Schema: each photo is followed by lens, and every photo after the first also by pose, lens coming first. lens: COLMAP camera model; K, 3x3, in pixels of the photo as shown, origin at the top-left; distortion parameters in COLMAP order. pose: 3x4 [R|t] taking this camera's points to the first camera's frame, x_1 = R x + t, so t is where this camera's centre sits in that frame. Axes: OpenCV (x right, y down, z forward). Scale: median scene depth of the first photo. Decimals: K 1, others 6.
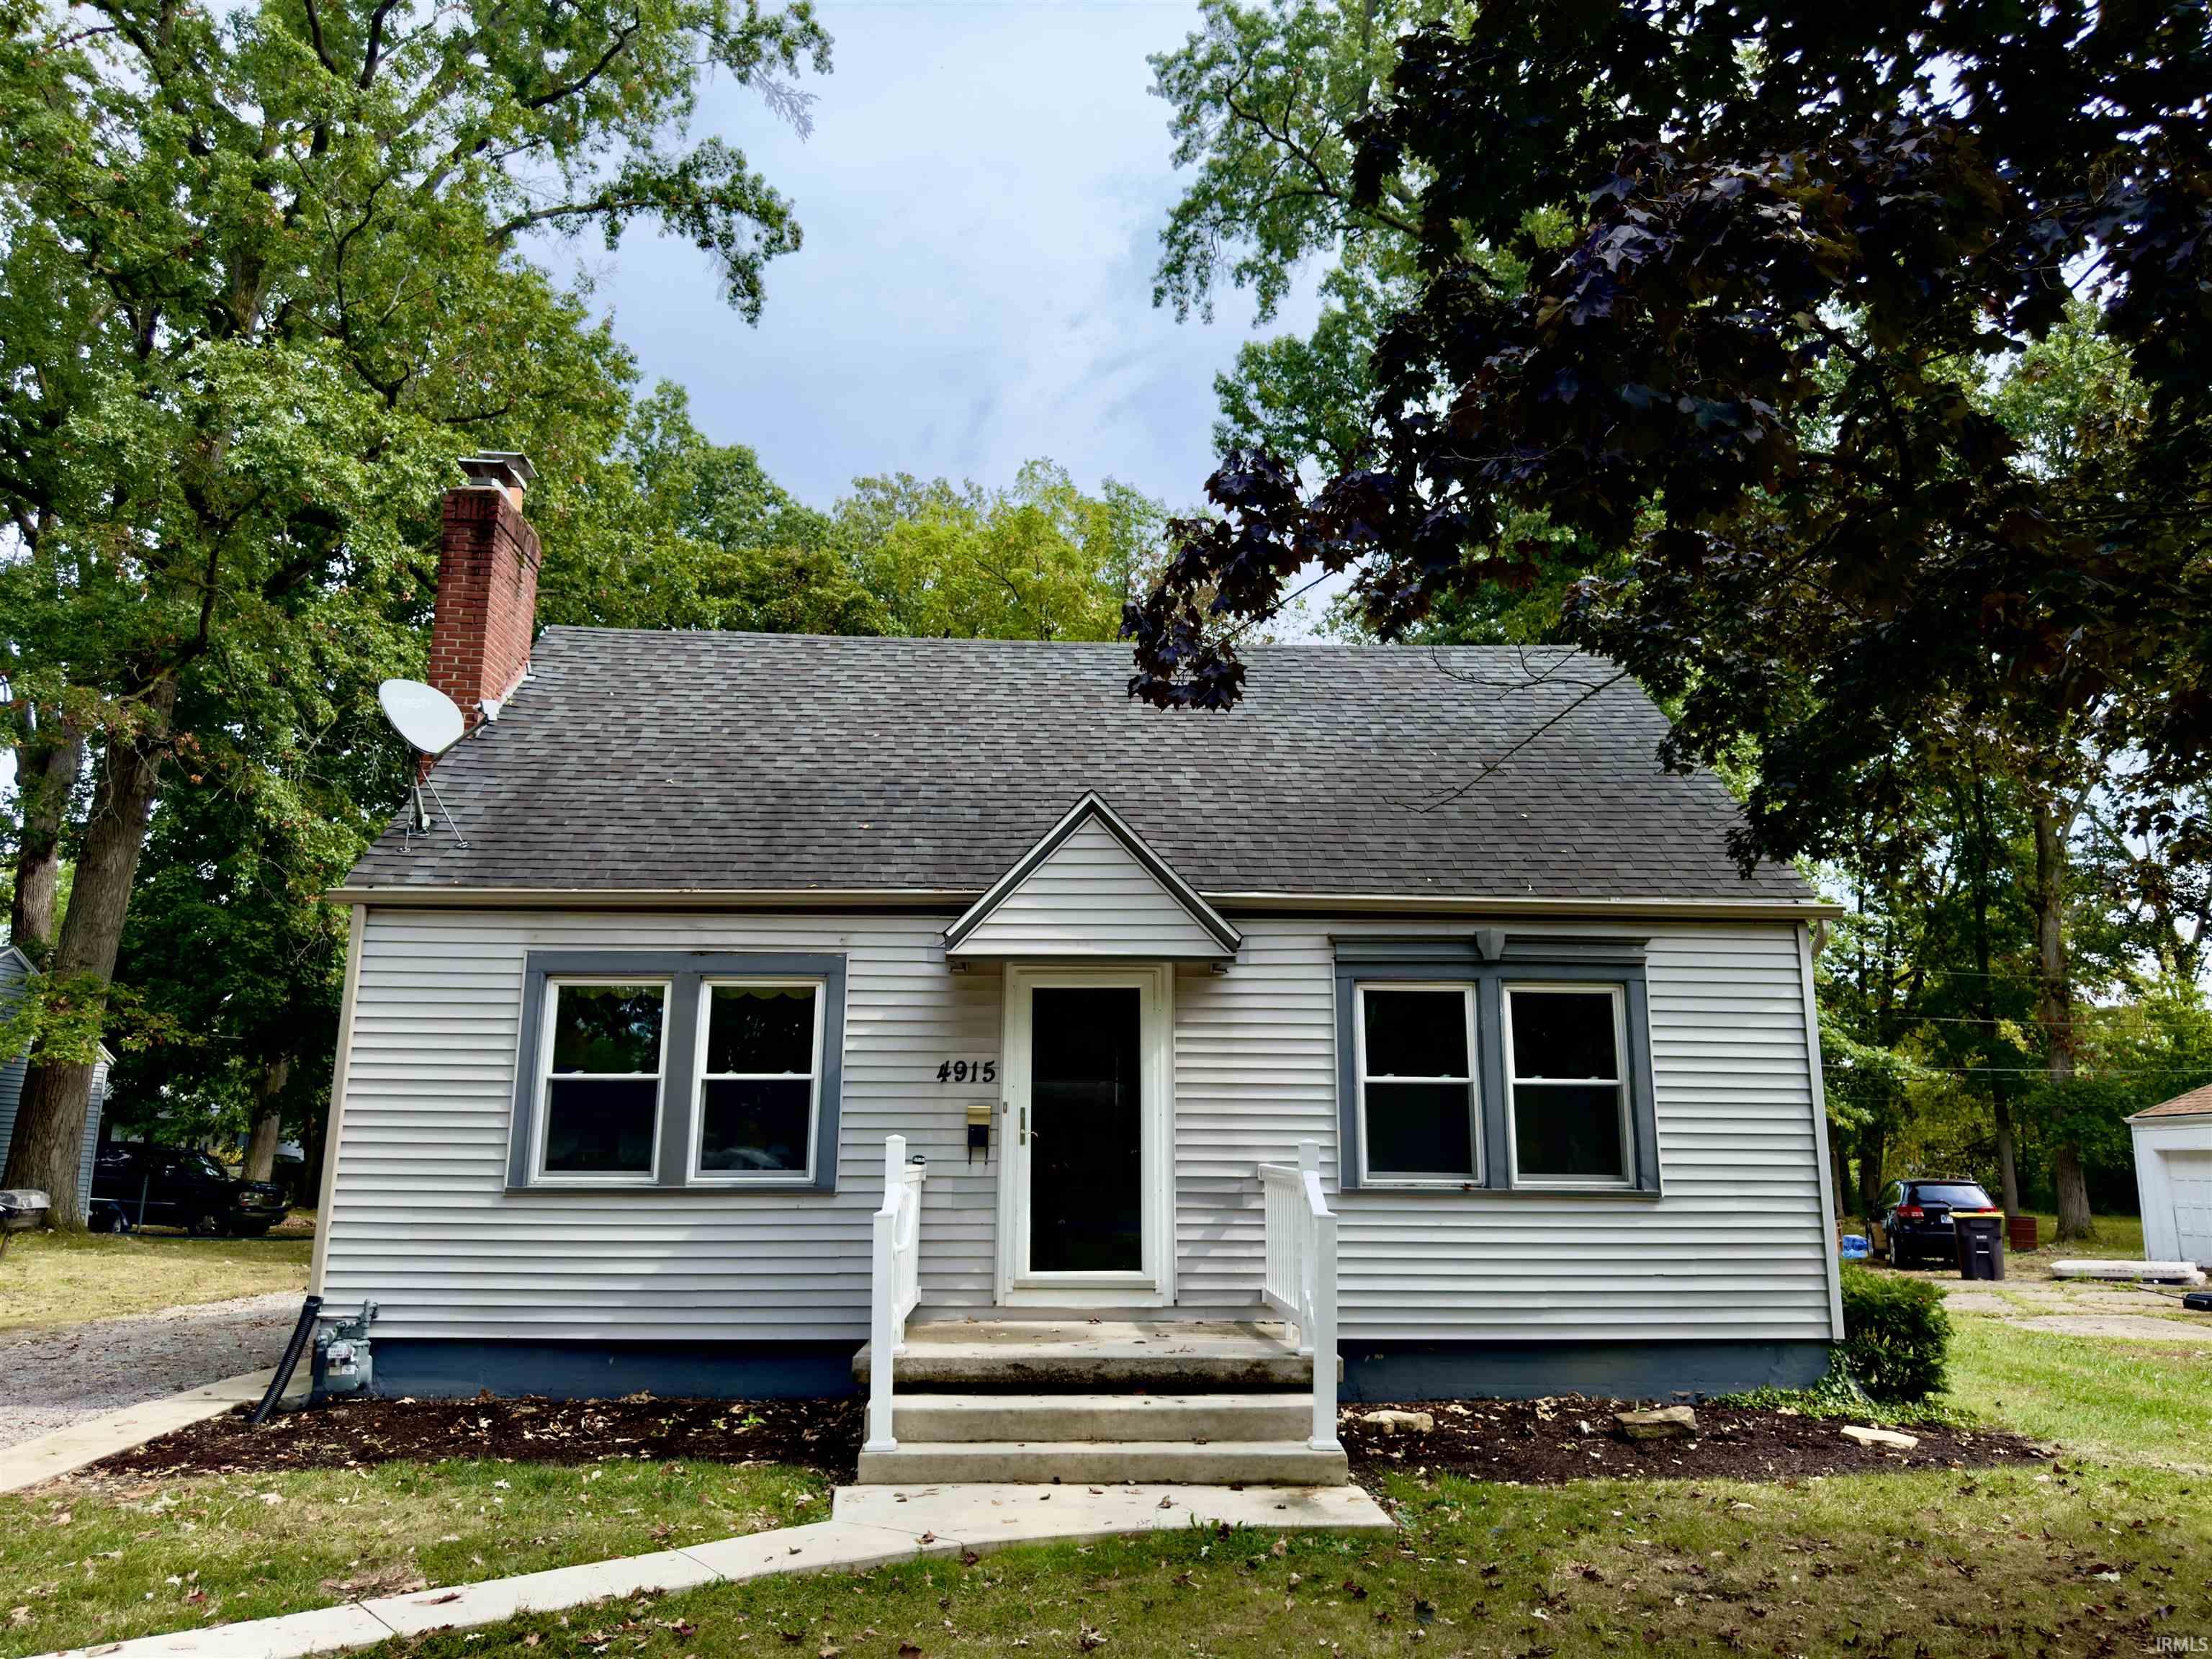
lens RADIAL K [[1556.2, 0, 1115.5], [0, 1556.2, 804.7], [0, 0, 1]] dist [0.105588, -0.154177]
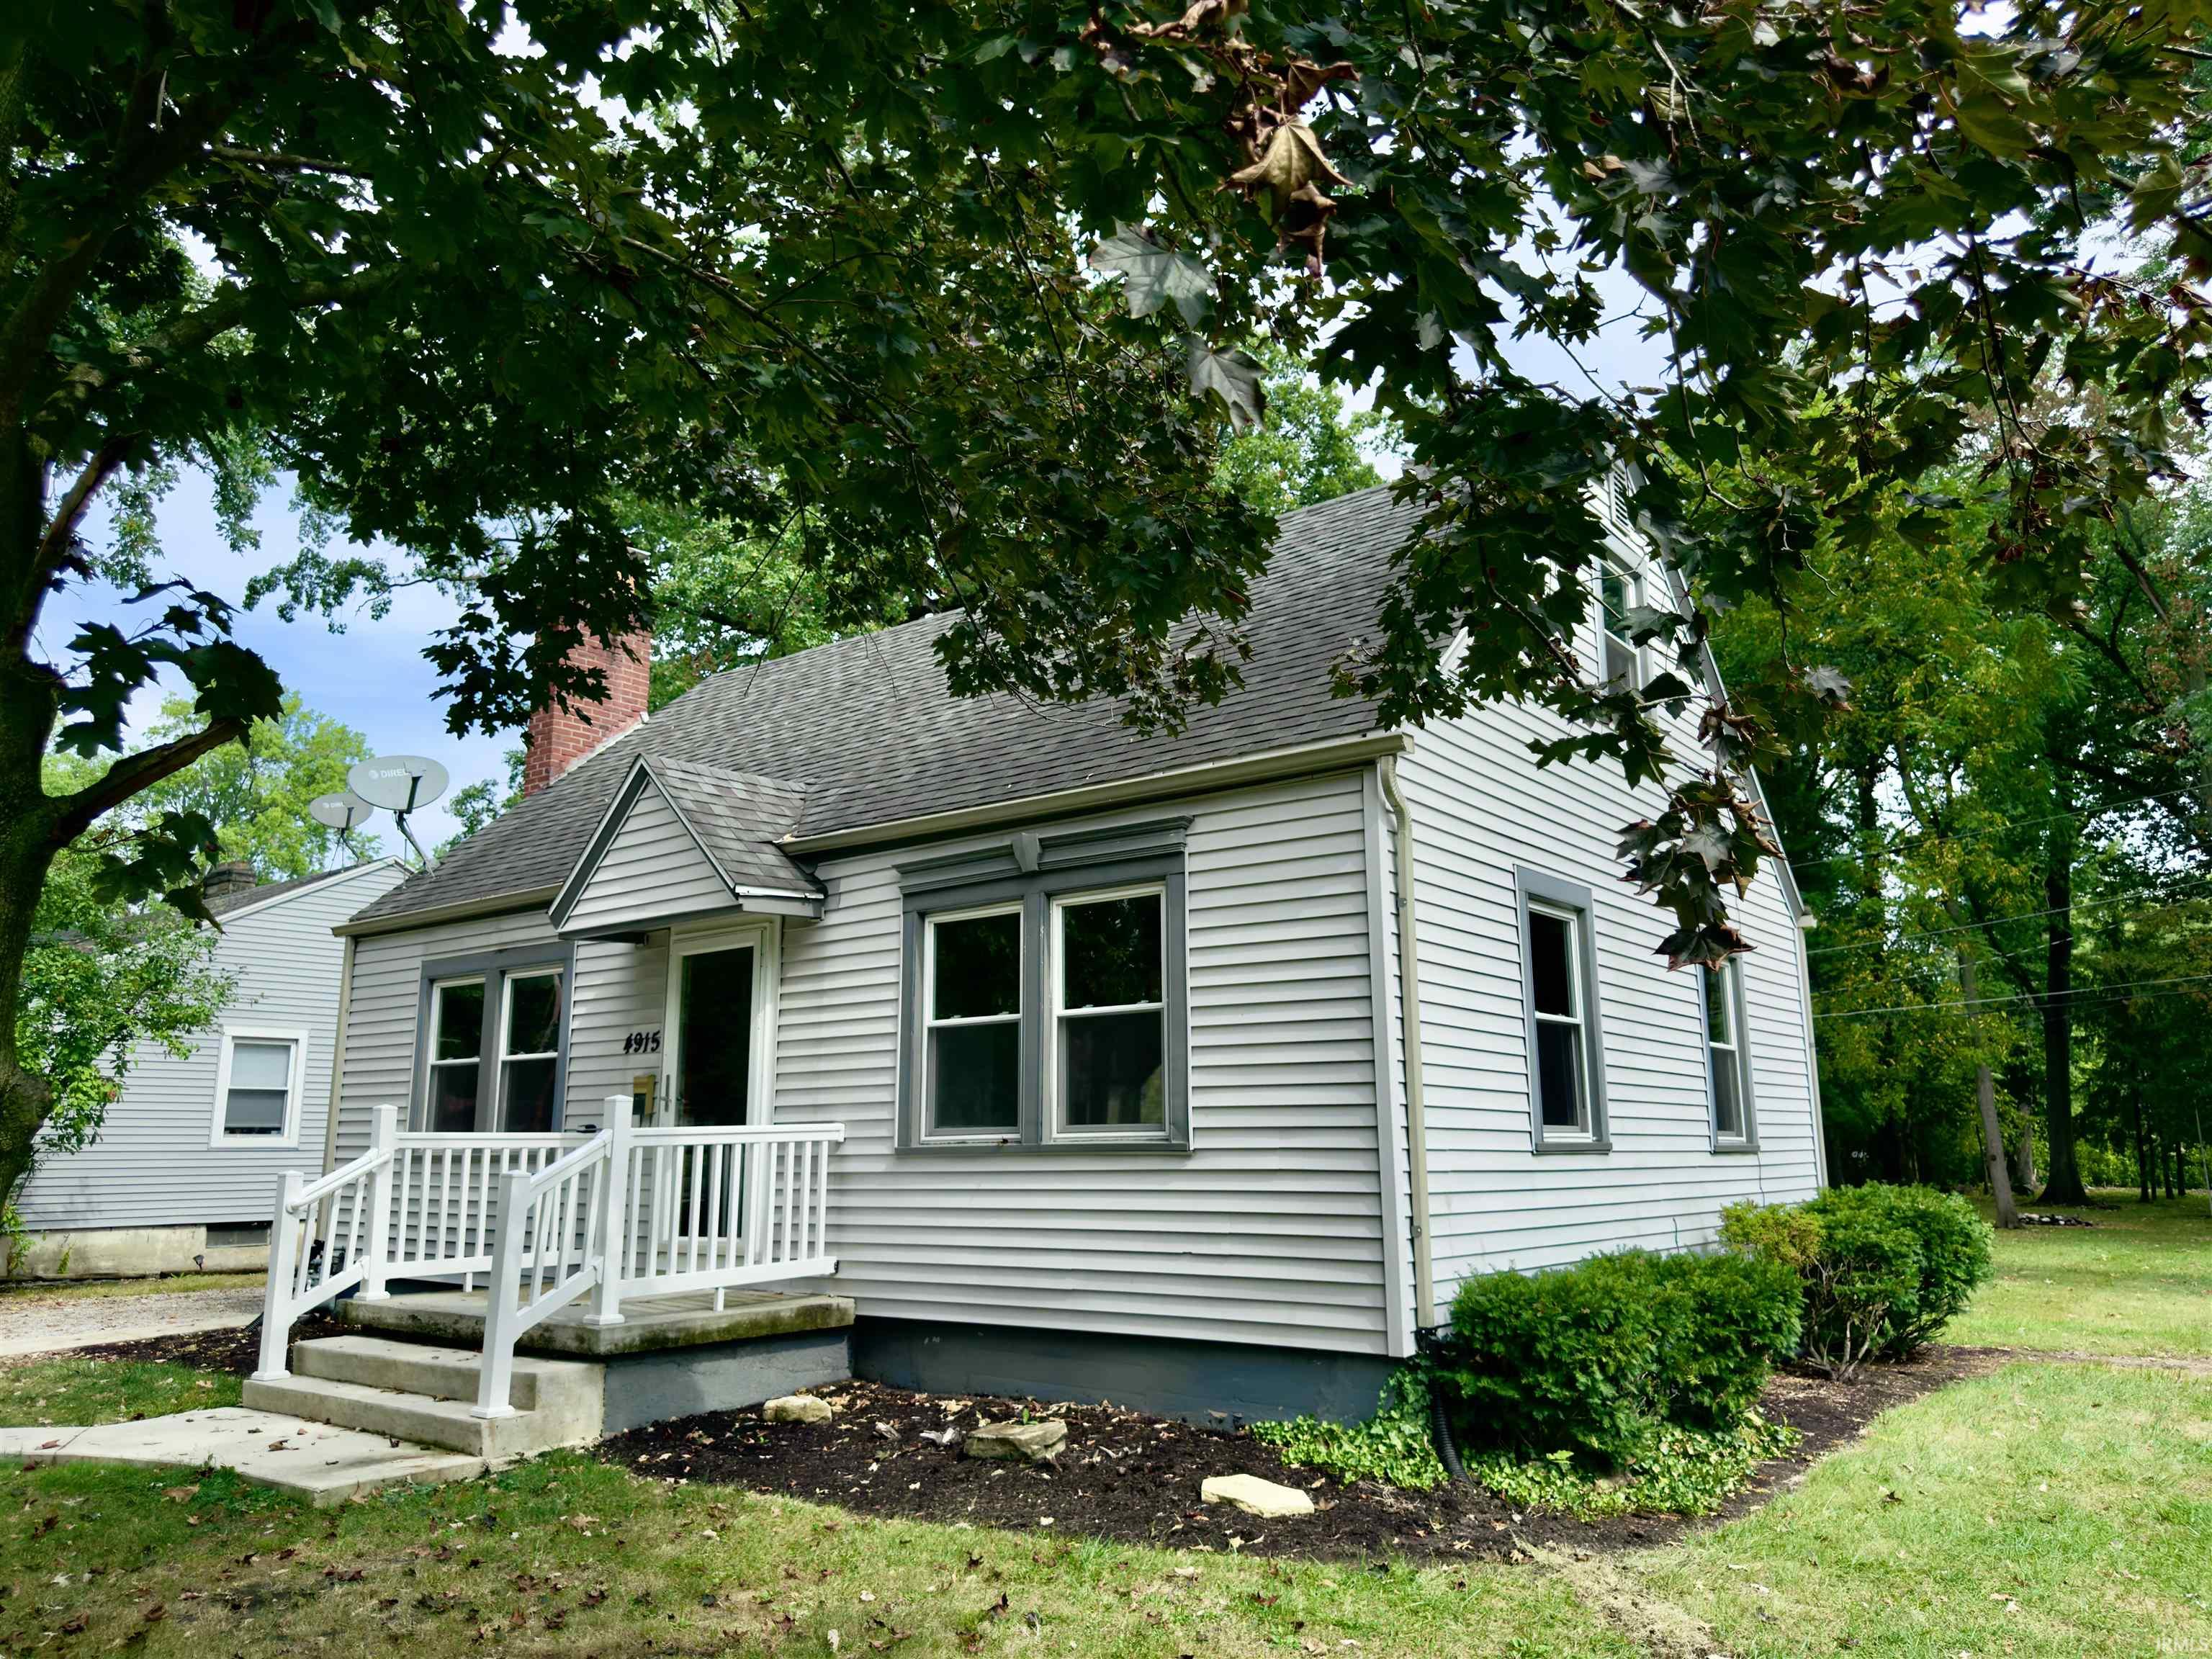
lens RADIAL K [[1556.2, 0, 1115.5], [0, 1556.2, 804.7], [0, 0, 1]] dist [0.105588, -0.154177]
pose [[0.771128, -0.147870, -0.619270, 0.802915], [0.164046, 0.985961, -0.031155, 0.098528], [0.615183, -0.077564, 0.784559, 0.385431]]
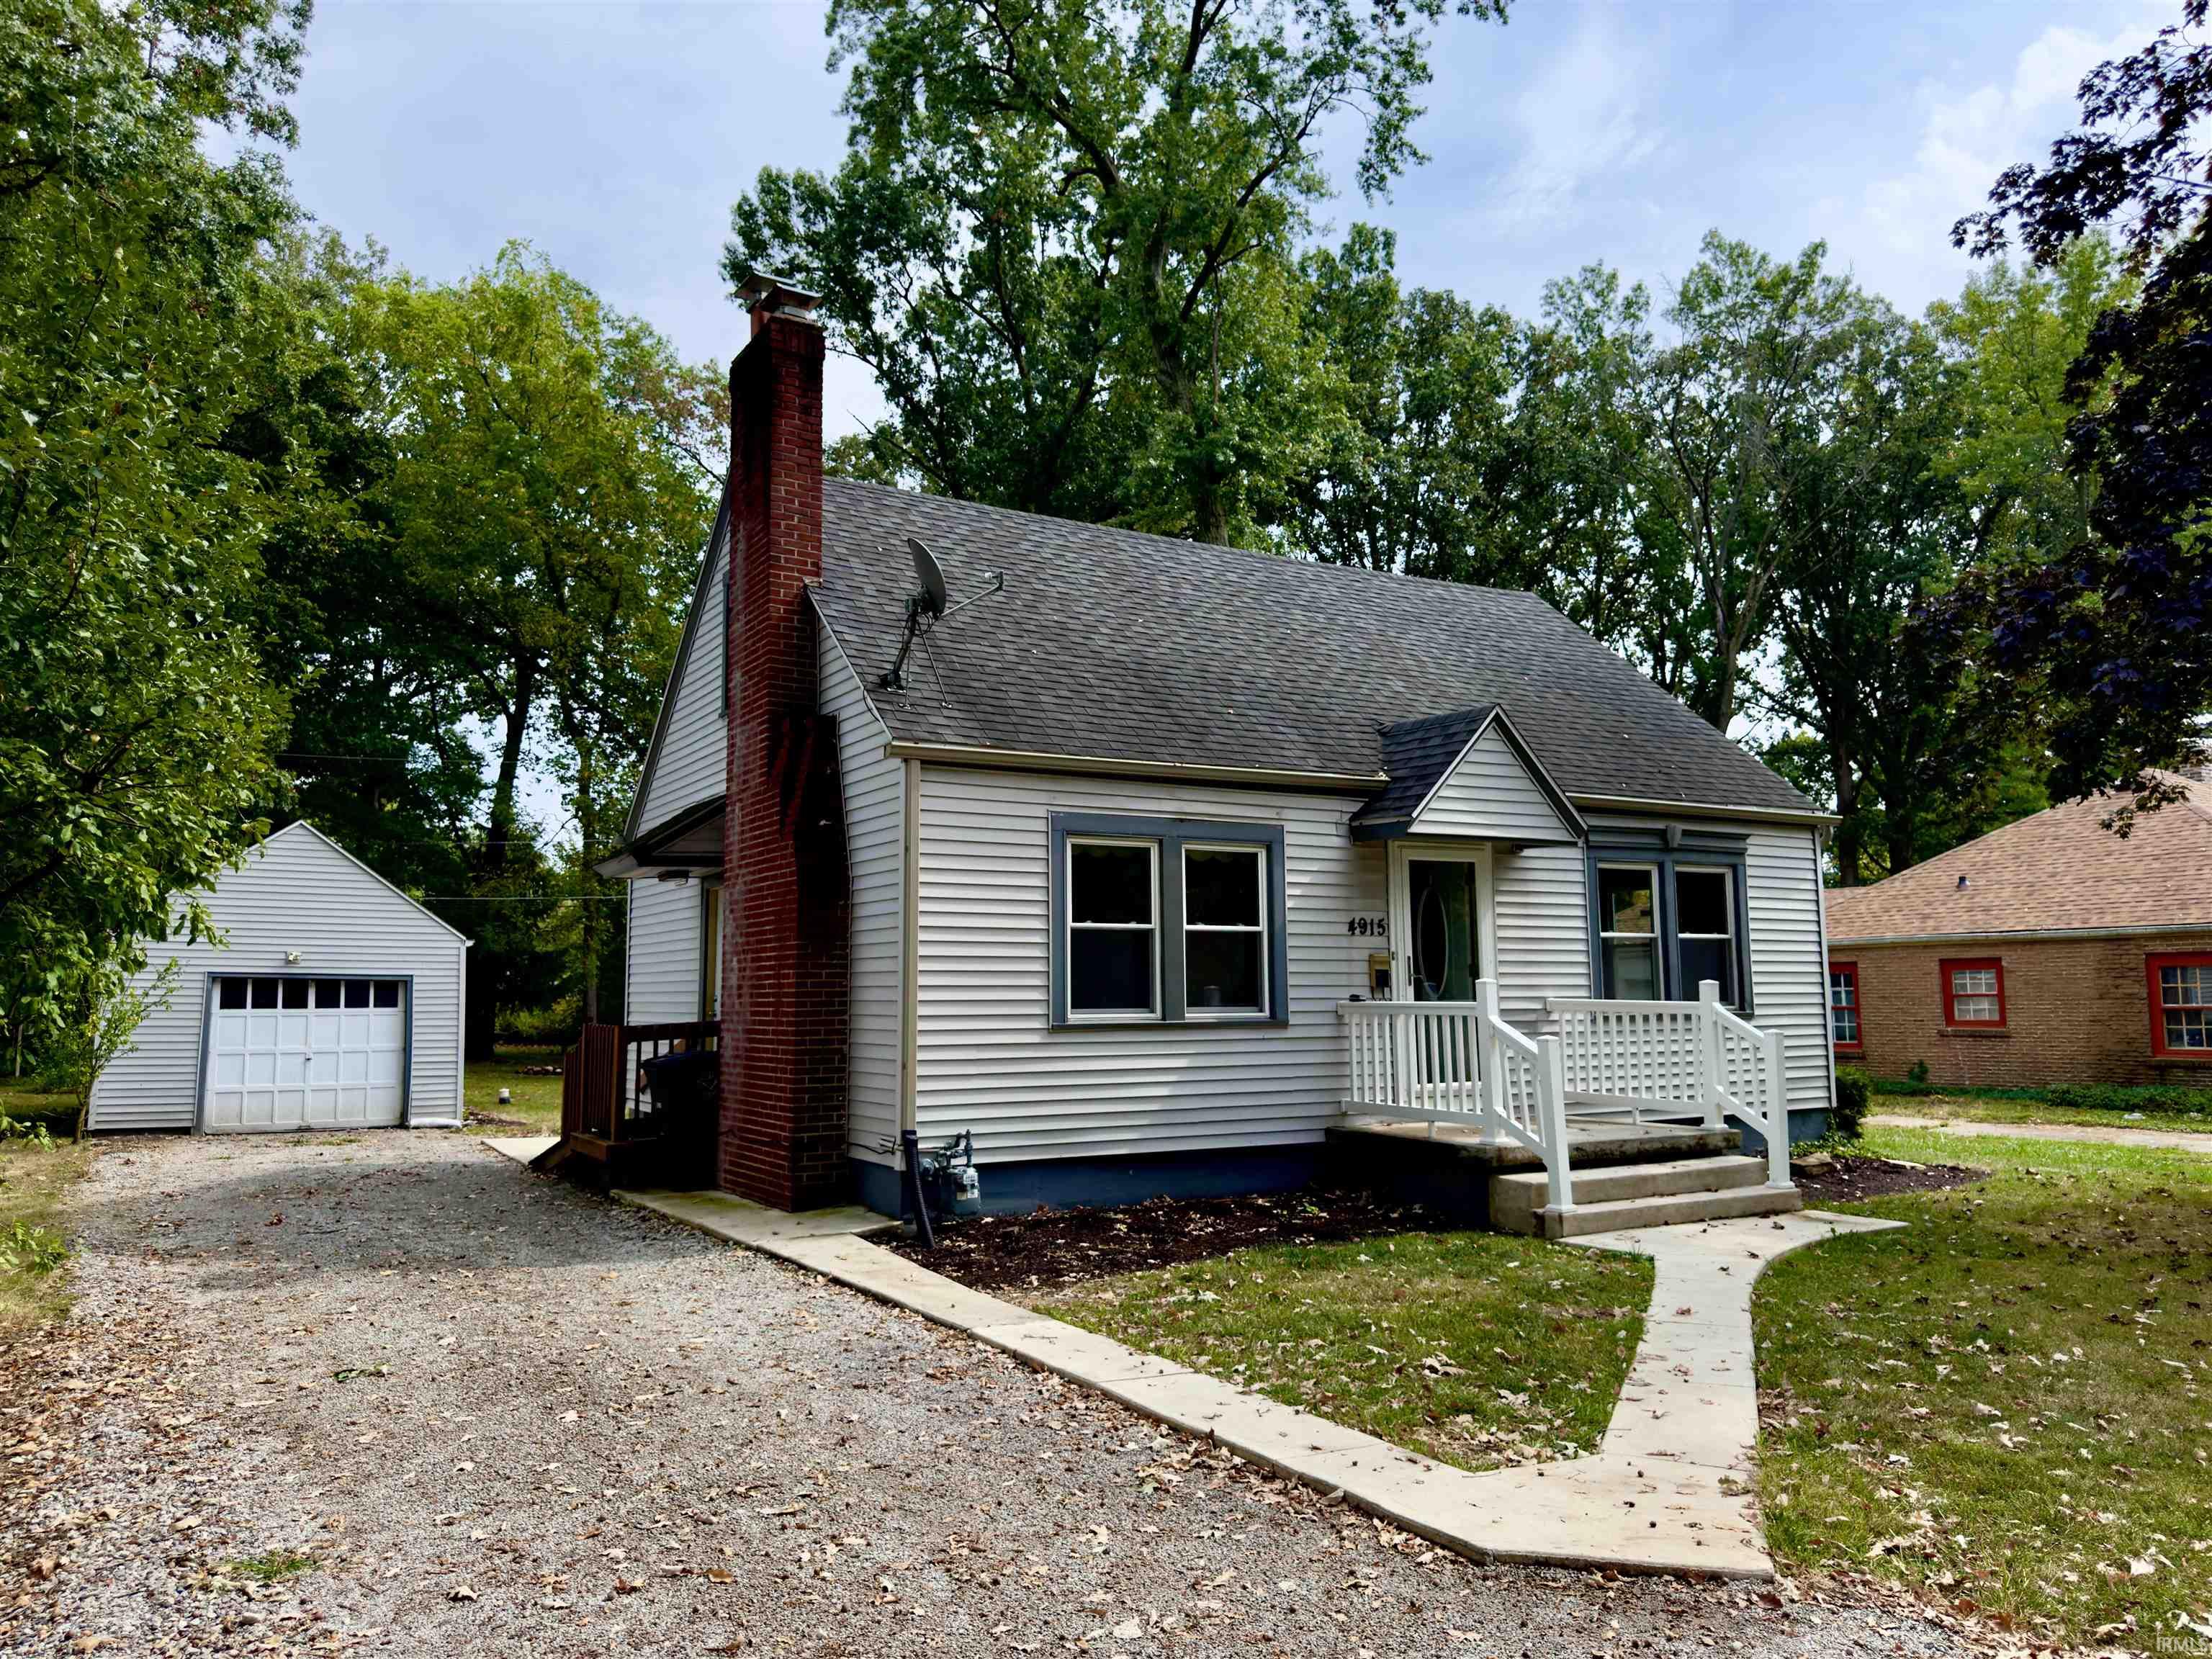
lens RADIAL K [[1565.5, 0, 1104.4], [0, 1565.5, 802.9], [0, 0, 1]] dist [0.053545, -0.111763]
pose [[0.883134, 0.044438, 0.467010, -0.833959], [-0.090881, 0.992851, 0.077385, 0.000612], [-0.460233, -0.110783, 0.880859, 0.037405]]
